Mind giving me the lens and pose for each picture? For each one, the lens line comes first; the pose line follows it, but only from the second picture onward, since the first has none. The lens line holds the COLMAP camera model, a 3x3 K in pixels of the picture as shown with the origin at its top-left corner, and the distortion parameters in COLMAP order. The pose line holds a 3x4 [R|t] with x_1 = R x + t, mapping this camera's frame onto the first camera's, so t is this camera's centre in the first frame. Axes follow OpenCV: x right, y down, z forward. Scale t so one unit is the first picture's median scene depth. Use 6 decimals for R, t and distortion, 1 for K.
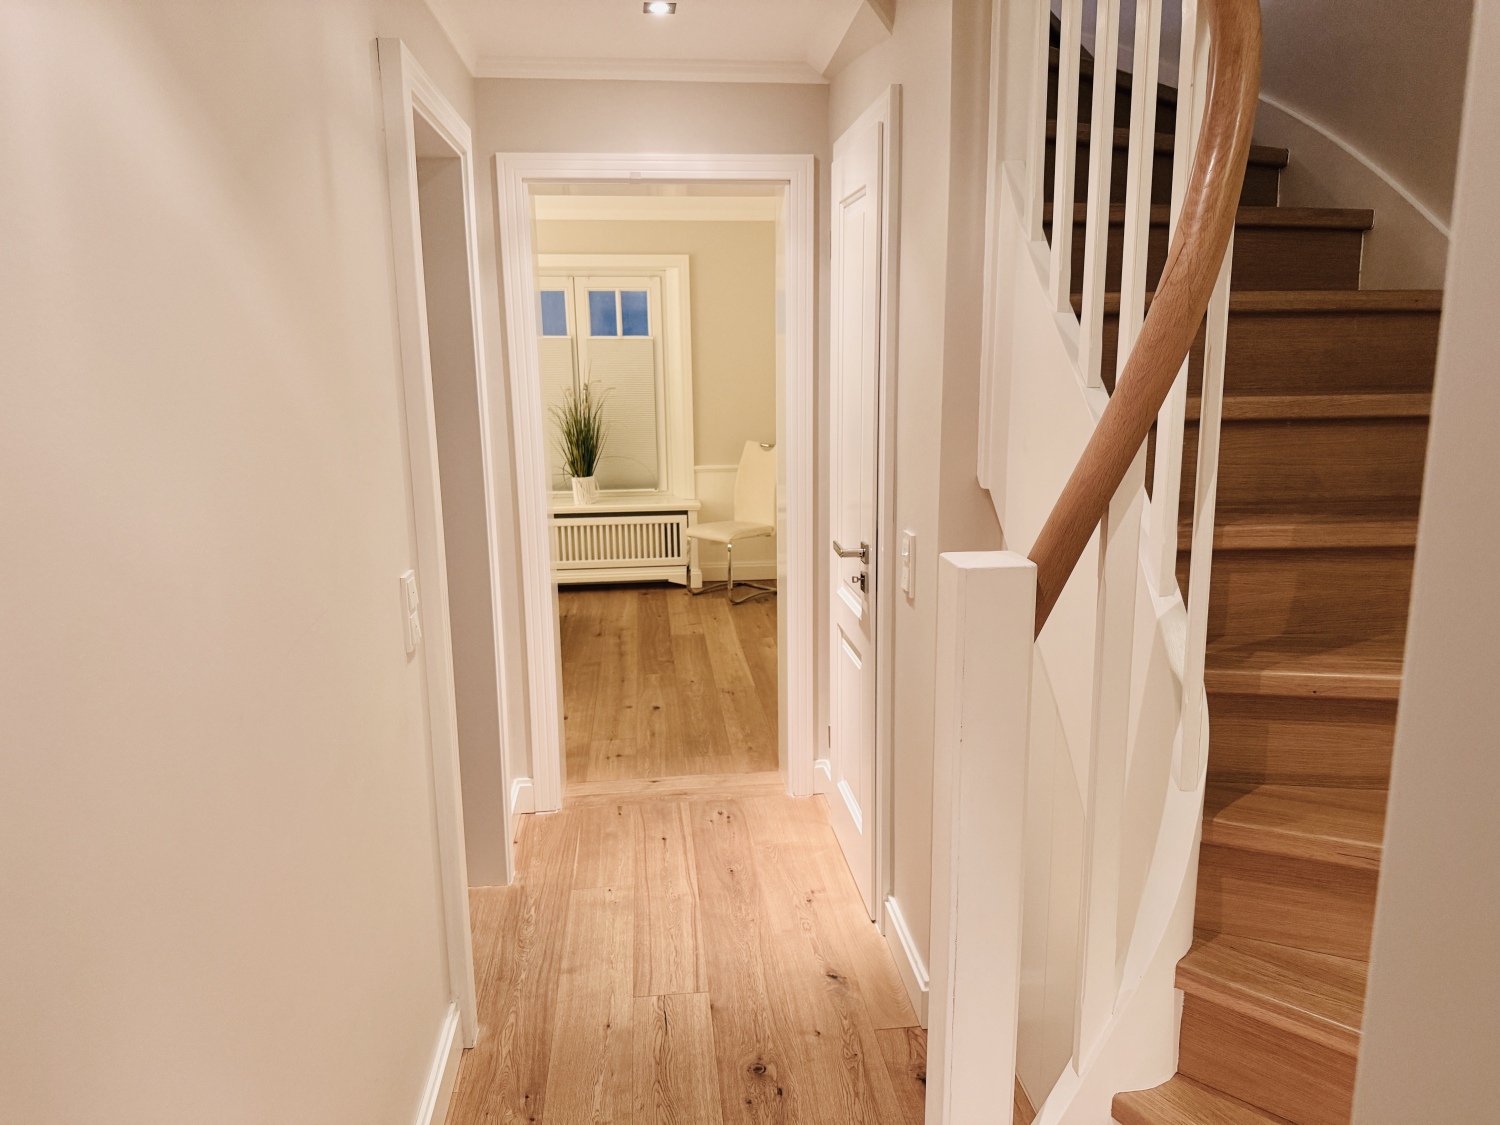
lens RADIAL K [[1011.5, 0, 750.0], [0, 1011.5, 562.5], [0, 0, 1]] dist [0.003645, -0.000448]
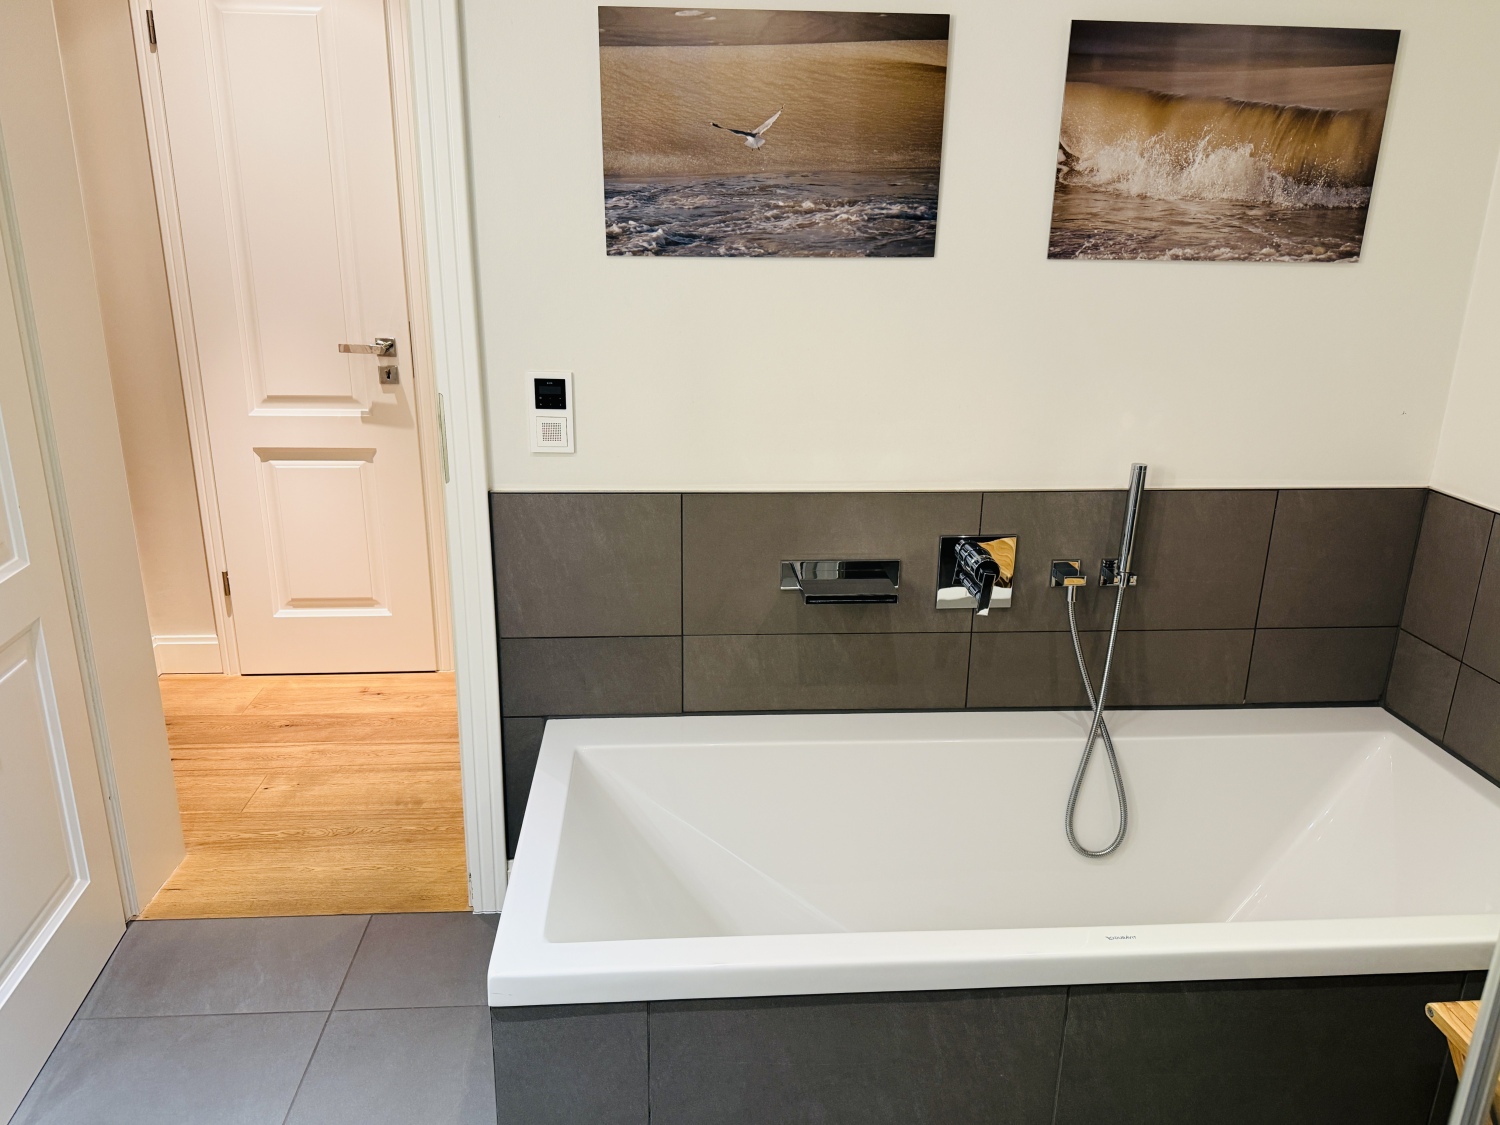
lens RADIAL K [[1068.0, 0, 750.0], [0, 1068.0, 562.5], [0, 0, 1]] dist [0.007815, -0.004631]
pose [[0.031665, -0.283756, 0.958374, -0.624027], [0.178979, 0.944966, 0.273872, -0.021619], [-0.983343, 0.162857, 0.080708, 0.326719]]
